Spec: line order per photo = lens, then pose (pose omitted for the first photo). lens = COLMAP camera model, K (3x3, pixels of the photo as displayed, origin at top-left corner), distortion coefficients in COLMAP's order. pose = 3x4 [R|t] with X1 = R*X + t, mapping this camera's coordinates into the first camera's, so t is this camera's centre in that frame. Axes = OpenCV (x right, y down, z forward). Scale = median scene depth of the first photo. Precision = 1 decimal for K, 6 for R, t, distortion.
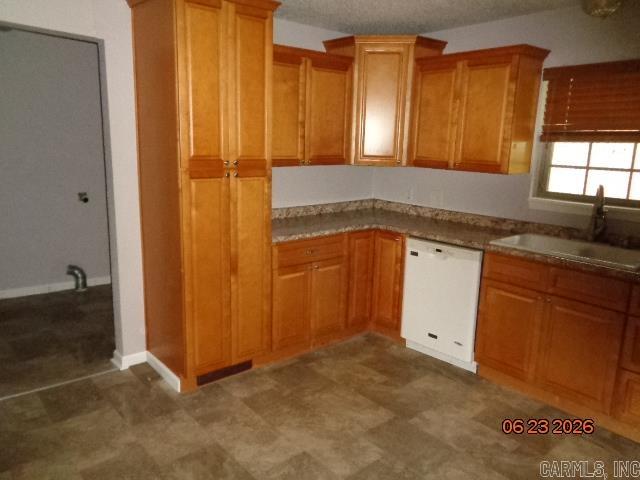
lens RADIAL K [[486.5, 0, 322.4], [0, 486.5, 239.2], [0, 0, 1]] dist [0.008161, 0.014061]
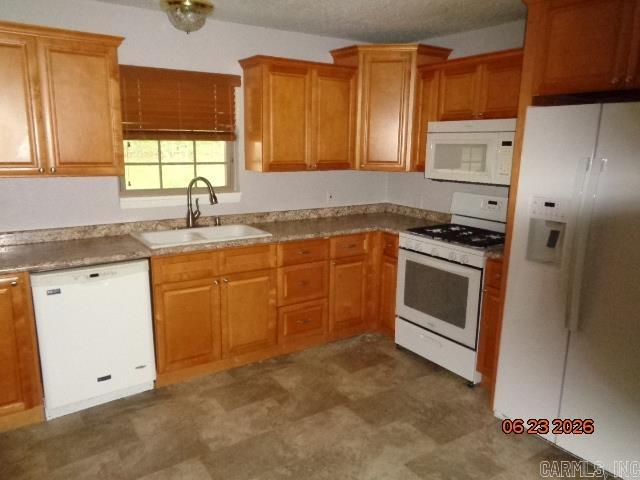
lens RADIAL K [[486.5, 0, 322.4], [0, 486.5, 239.2], [0, 0, 1]] dist [0.008161, 0.014061]
pose [[0.110038, -0.216465, 0.970069, -0.551284], [0.187820, 0.962941, 0.193569, -0.135230], [-0.976020, 0.160898, 0.146616, 0.548822]]
